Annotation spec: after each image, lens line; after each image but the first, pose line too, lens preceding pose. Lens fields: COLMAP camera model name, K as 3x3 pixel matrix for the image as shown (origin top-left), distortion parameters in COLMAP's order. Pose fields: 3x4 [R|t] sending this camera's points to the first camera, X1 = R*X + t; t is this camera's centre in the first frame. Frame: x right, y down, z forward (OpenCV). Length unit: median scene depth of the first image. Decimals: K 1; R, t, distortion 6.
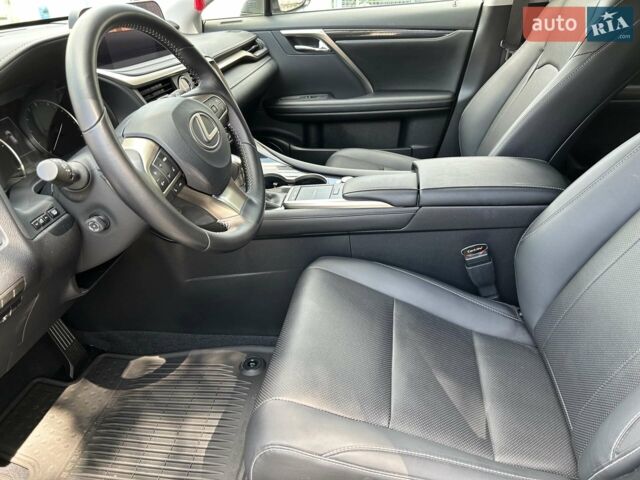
lens RADIAL K [[480.2, 0, 319.4], [0, 480.2, 238.4], [0, 0, 1]] dist [0.050727, -0.024160]
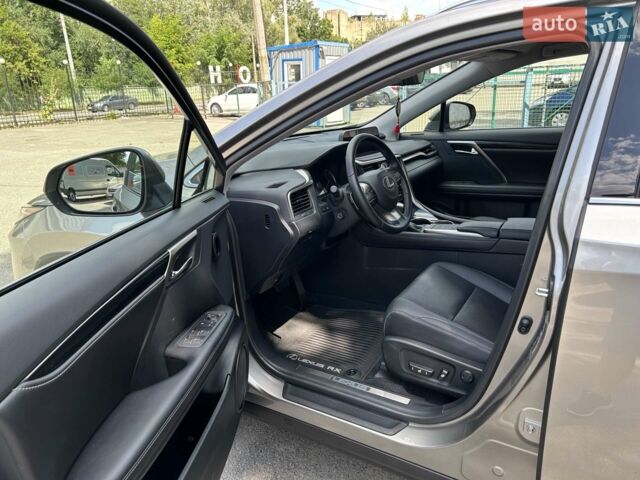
lens RADIAL K [[480.2, 0, 321.7], [0, 480.2, 241.7], [0, 0, 1]] dist [0.050727, -0.024160]
pose [[0.926203, 0.117944, -0.358102, 0.219073], [-0.179861, 0.972986, -0.144737, 0.295207], [0.331357, 0.198464, 0.922396, -0.800484]]
